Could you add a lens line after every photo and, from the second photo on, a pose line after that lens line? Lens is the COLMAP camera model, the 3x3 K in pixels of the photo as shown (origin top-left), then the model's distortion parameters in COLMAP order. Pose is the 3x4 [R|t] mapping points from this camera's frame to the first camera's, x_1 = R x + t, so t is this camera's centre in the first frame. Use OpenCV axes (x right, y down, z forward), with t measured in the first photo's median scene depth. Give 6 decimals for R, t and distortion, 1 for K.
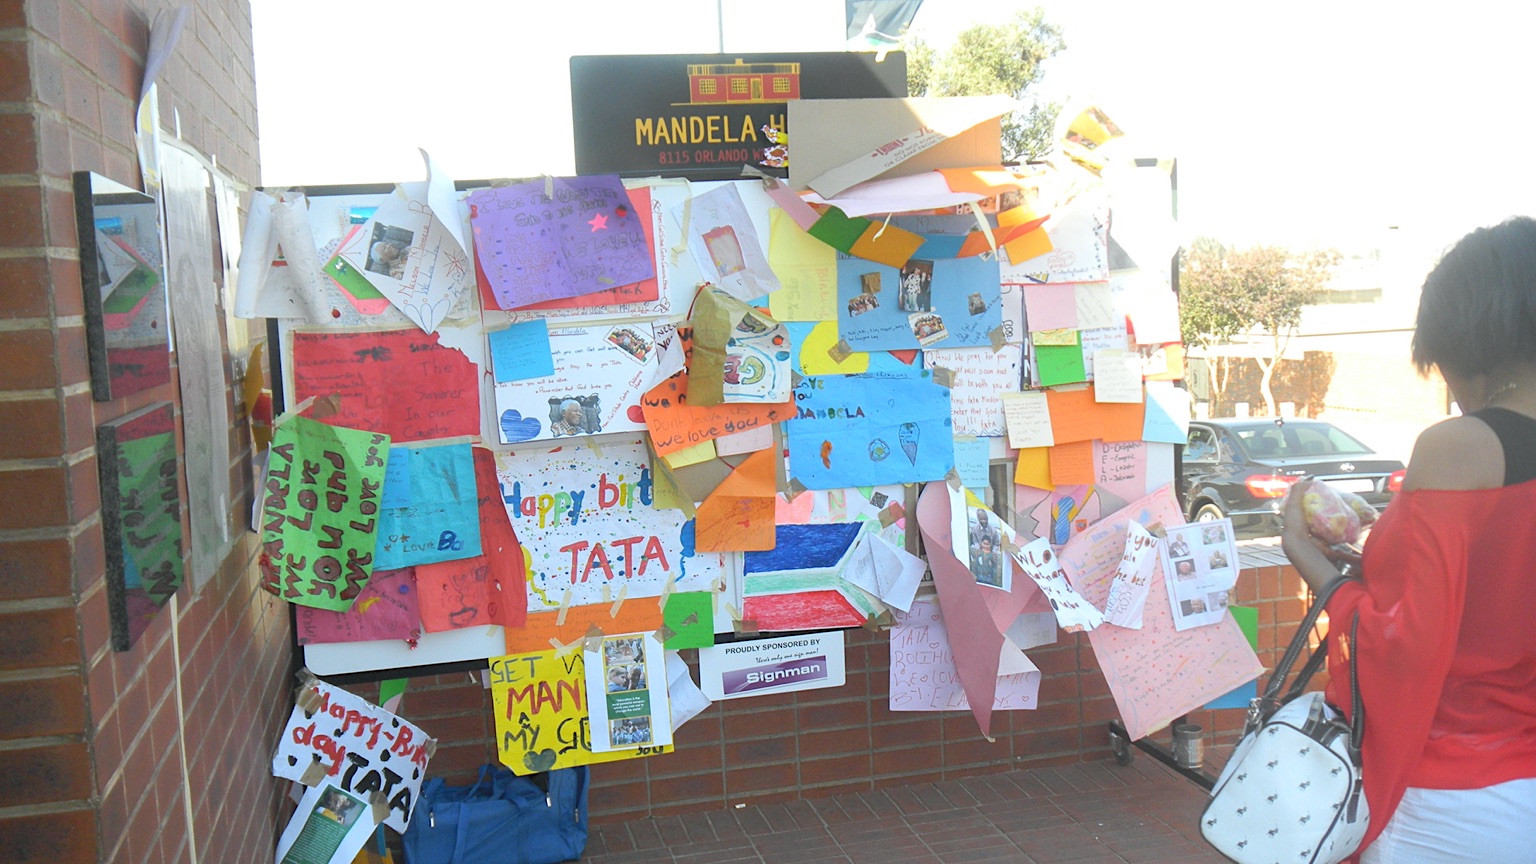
lens RADIAL K [[1516.4, 0, 750.3], [0, 1516.4, 426.8], [0, 0, 1]] dist [-0.022922, 0.037422]
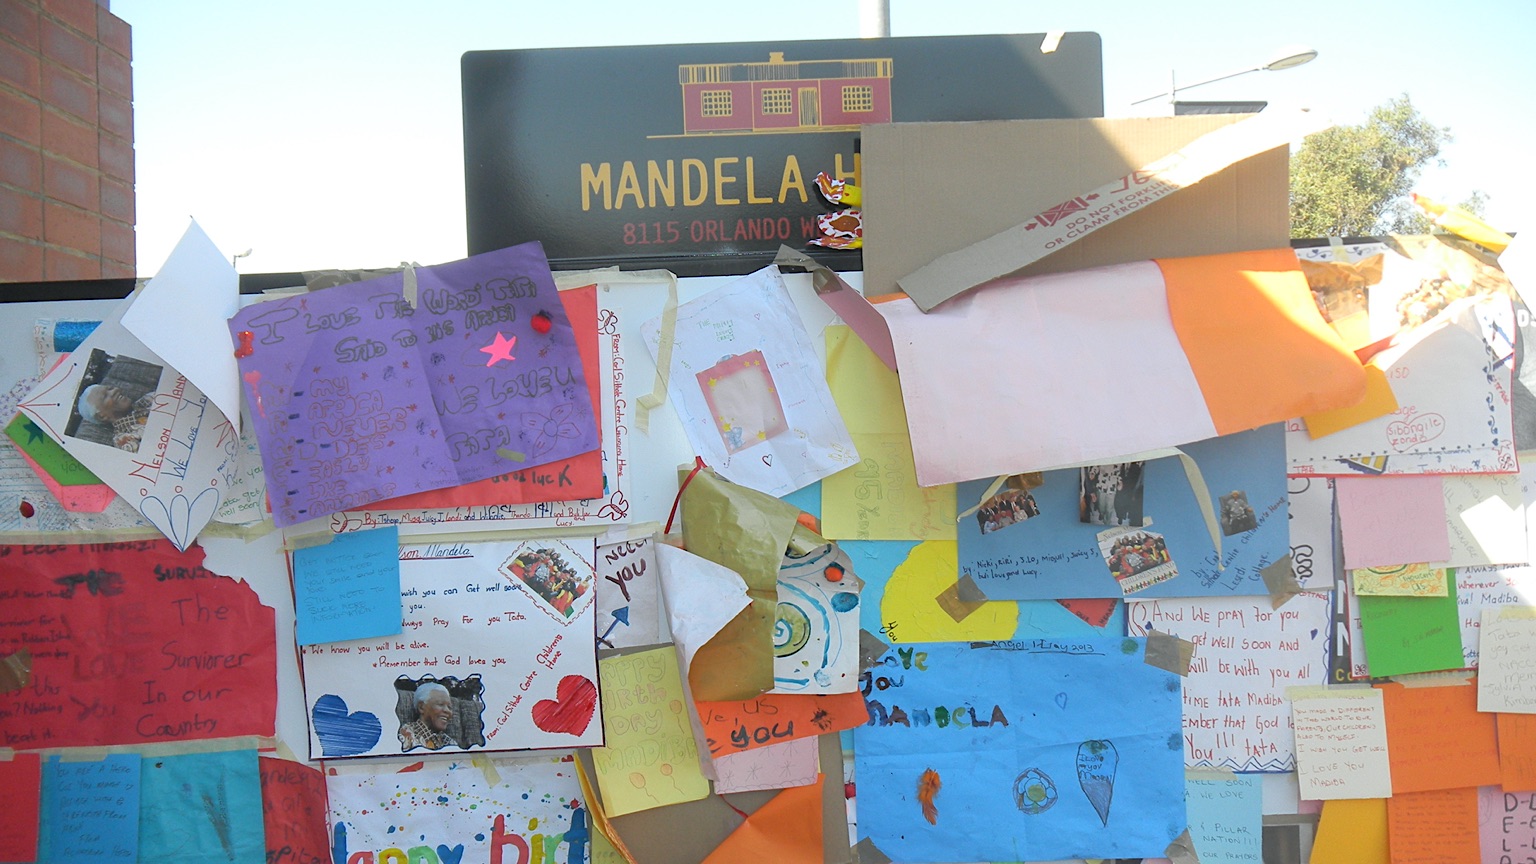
lens RADIAL K [[1516.4, 0, 750.3], [0, 1516.4, 426.8], [0, 0, 1]] dist [-0.022922, 0.037422]
pose [[0.975358, 0.016541, -0.220008, 0.104309], [-0.034259, 0.996445, -0.076964, -0.067169], [0.217953, 0.082605, 0.972457, 0.479946]]
